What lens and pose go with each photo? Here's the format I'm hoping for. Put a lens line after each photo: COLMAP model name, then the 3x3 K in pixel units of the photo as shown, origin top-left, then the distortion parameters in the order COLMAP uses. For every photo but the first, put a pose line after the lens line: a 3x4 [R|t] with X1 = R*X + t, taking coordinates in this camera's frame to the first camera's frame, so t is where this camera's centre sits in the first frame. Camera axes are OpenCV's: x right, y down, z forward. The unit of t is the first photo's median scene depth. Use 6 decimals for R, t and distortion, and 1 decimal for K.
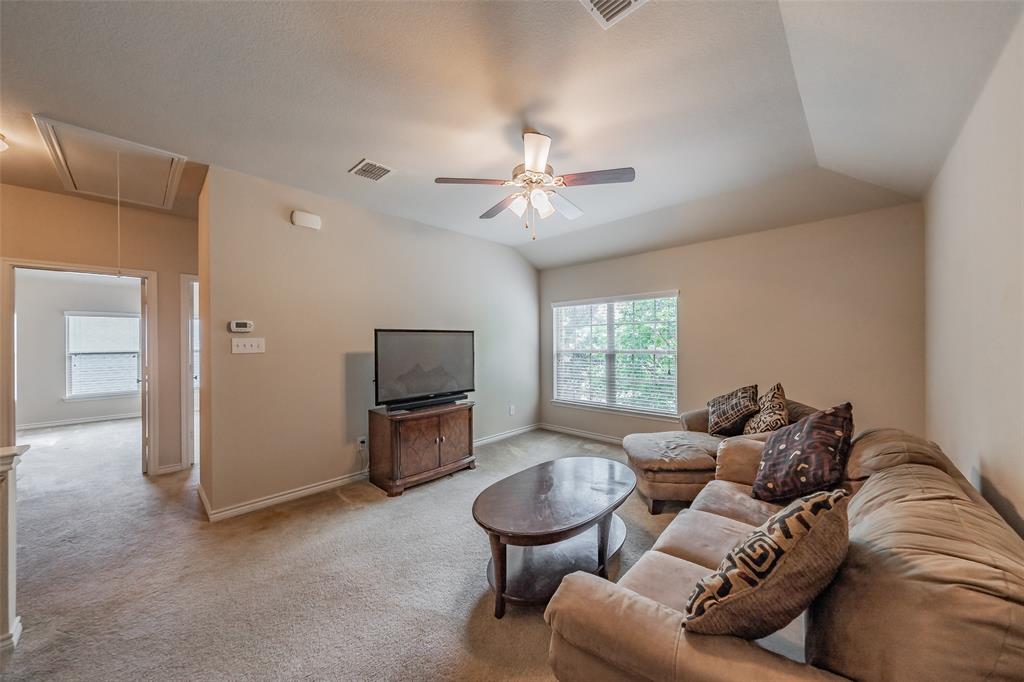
lens RADIAL K [[360.2, 0, 512.2], [0, 360.2, 341.2], [0, 0, 1]] dist [-0.000721, -0.000330]
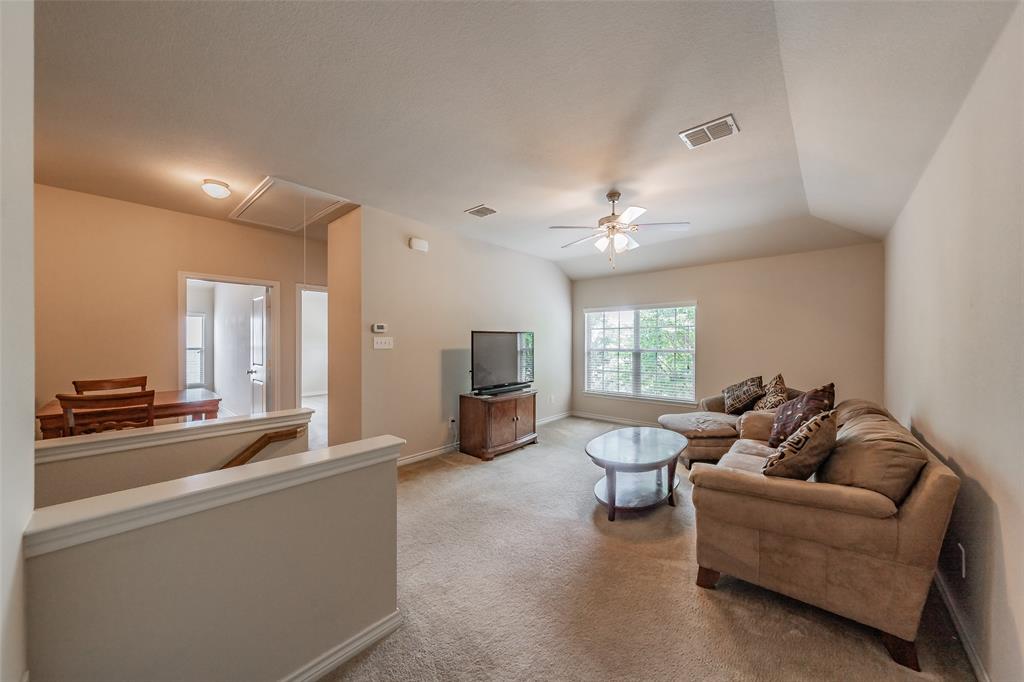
lens RADIAL K [[360.2, 0, 511.9], [0, 360.2, 341.8], [0, 0, 1]] dist [-0.000721, -0.000330]
pose [[0.999240, 0.008602, 0.038029, -0.310882], [-0.008676, 0.999961, 0.001781, 0.001509], [-0.038012, -0.002110, 0.999275, -0.306312]]
